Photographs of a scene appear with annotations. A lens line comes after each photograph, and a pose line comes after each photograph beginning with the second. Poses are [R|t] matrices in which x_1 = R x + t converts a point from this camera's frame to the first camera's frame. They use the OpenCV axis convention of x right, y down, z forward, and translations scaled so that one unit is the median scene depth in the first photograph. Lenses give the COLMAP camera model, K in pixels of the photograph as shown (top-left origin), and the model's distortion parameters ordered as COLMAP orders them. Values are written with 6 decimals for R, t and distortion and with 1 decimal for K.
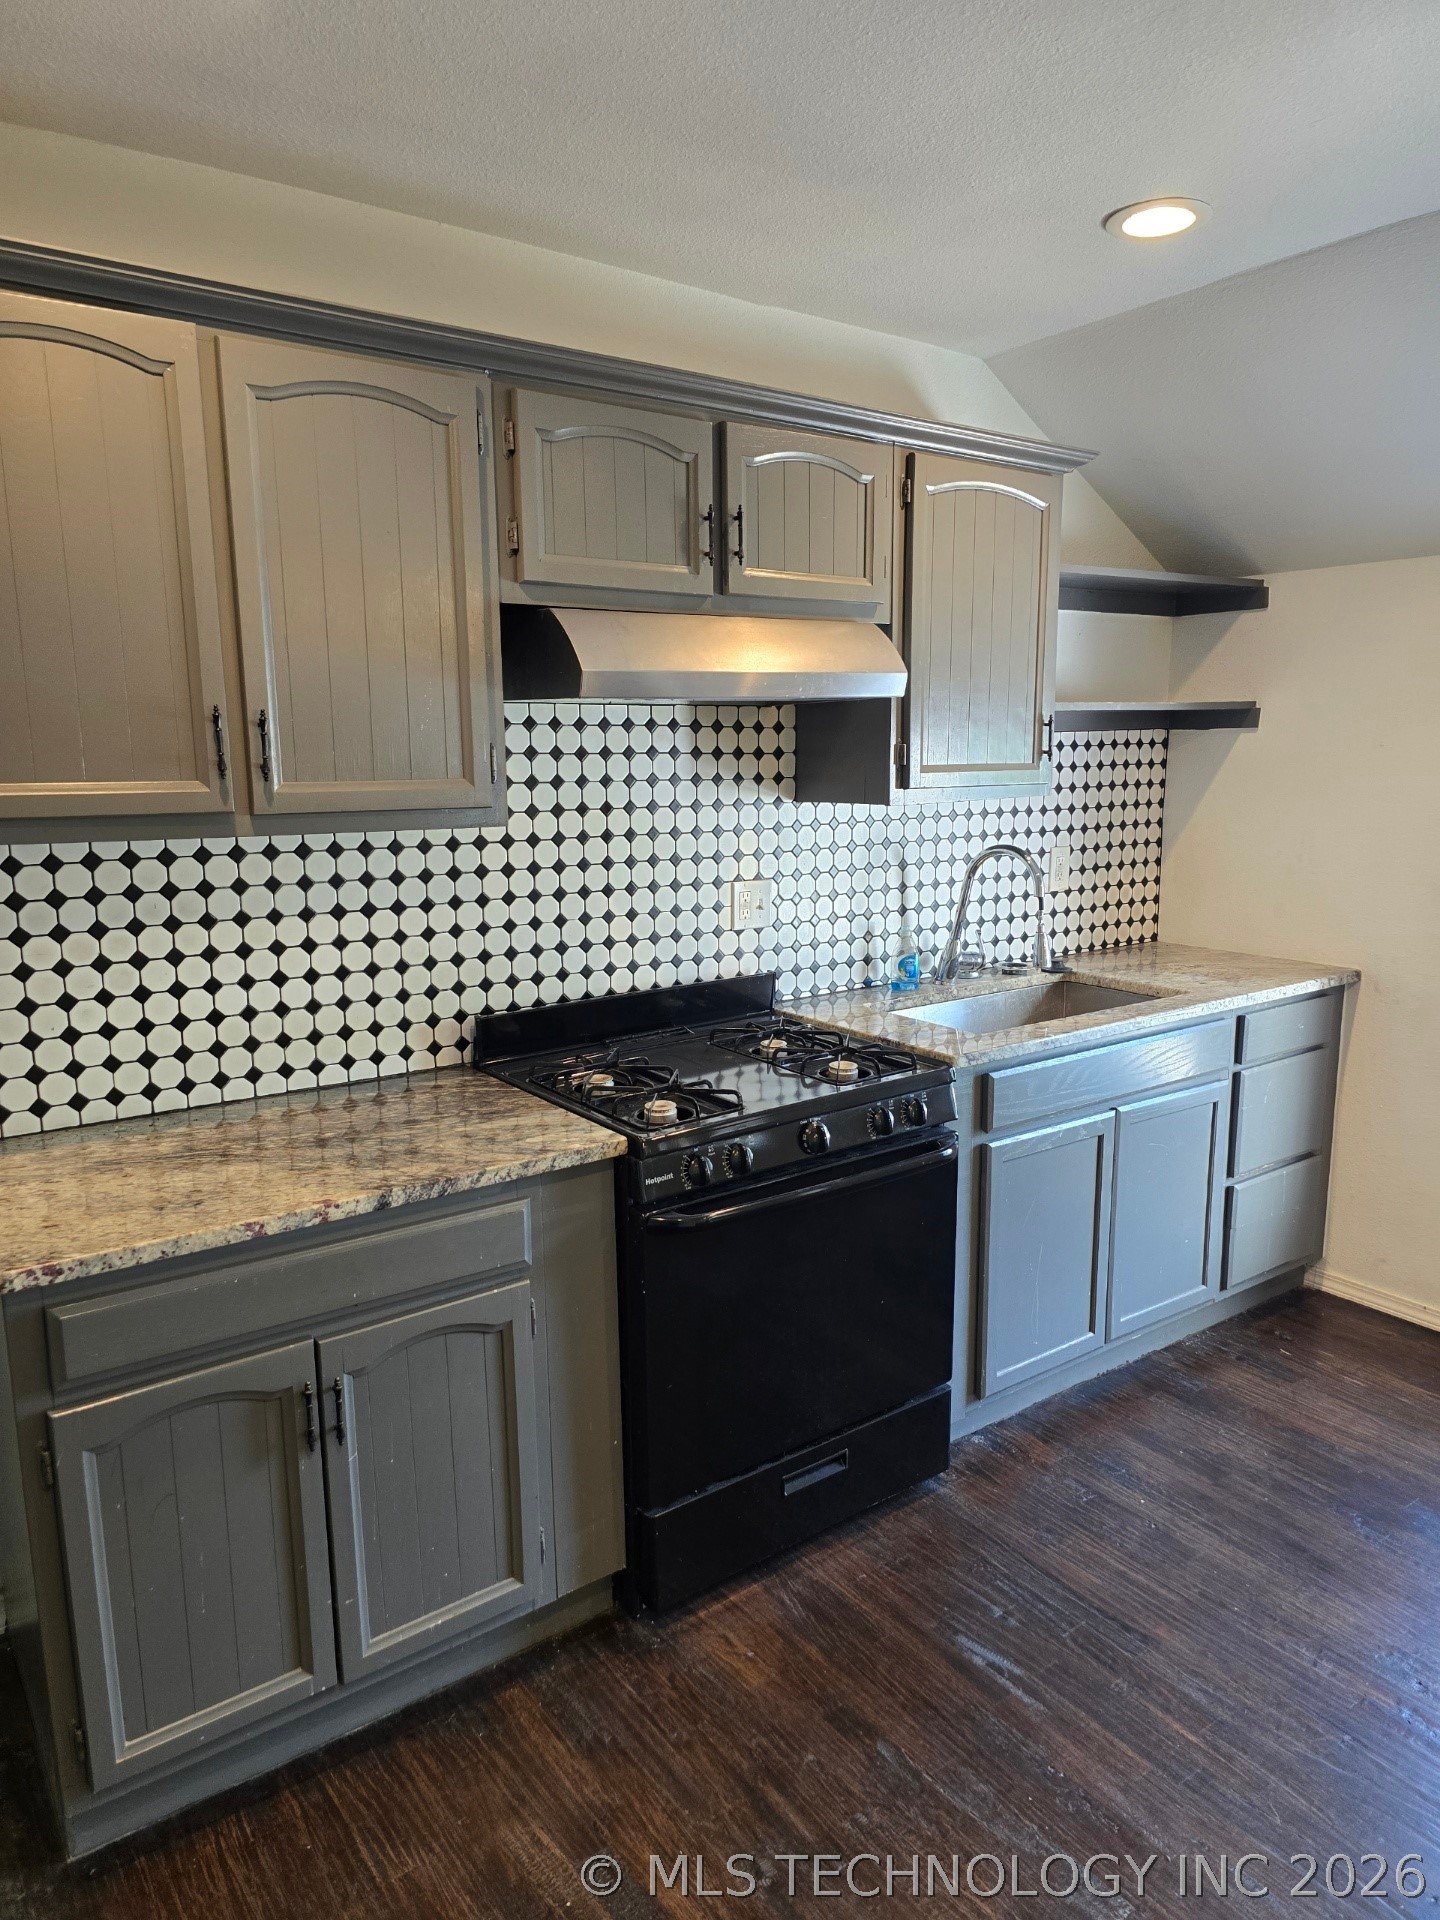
lens RADIAL K [[1265.6, 0, 725.9], [0, 1265.6, 968.9], [0, 0, 1]] dist [0.053310, -0.062747]
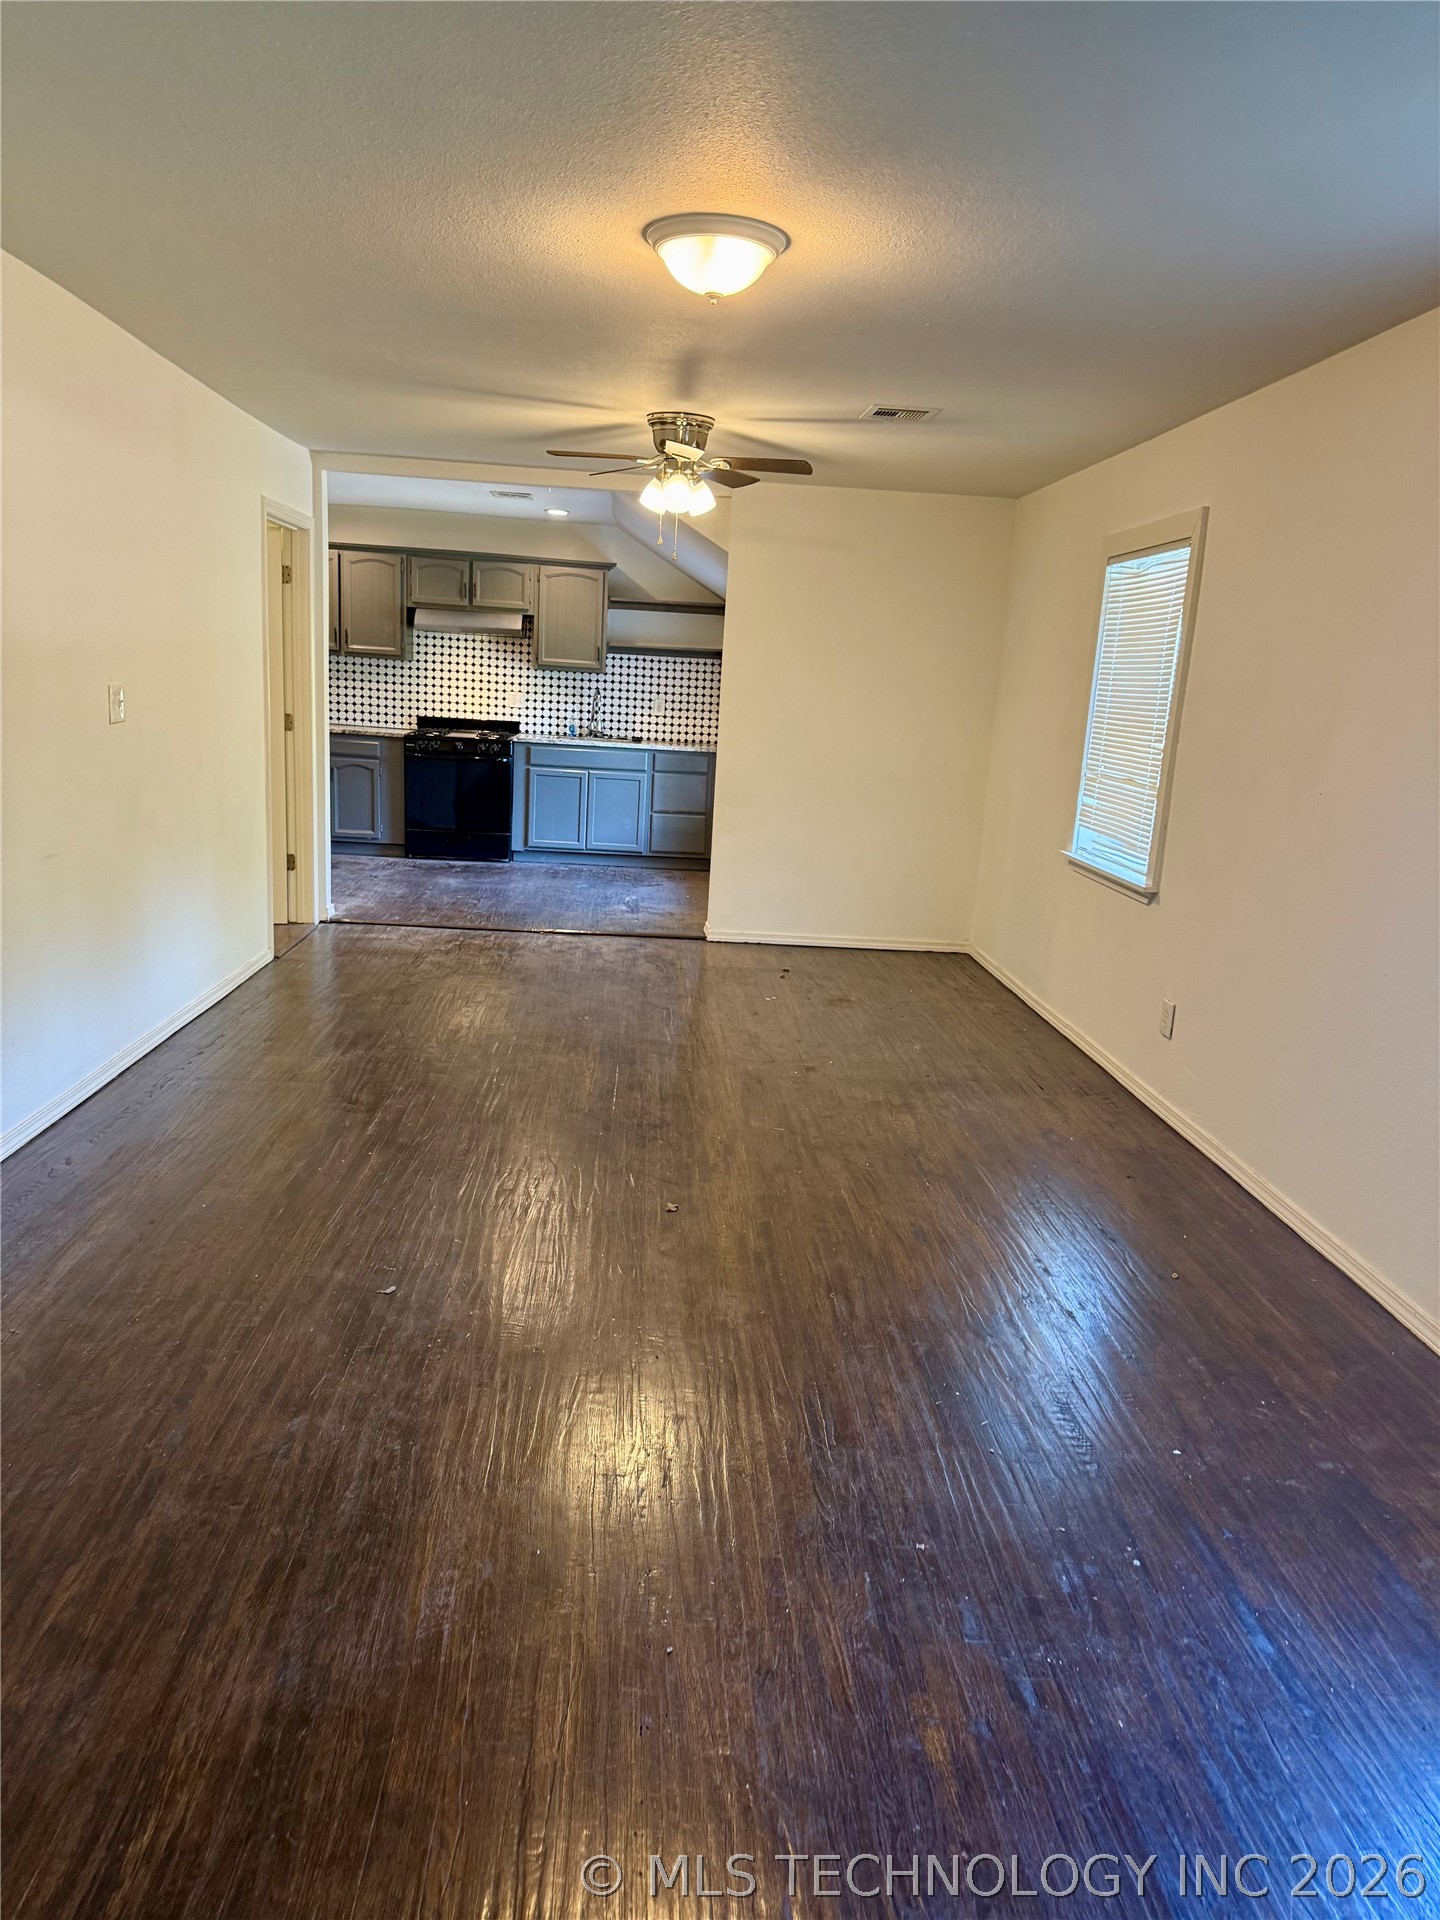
lens RADIAL K [[1348.9, 0, 759.0], [0, 1348.9, 1001.5], [0, 0, 1]] dist [0.060412, -0.075654]
pose [[0.850194, 0.183131, -0.493593, 3.420143], [-0.160268, 0.983082, 0.088684, 0.429779], [0.501483, 0.003709, 0.865160, -2.404099]]
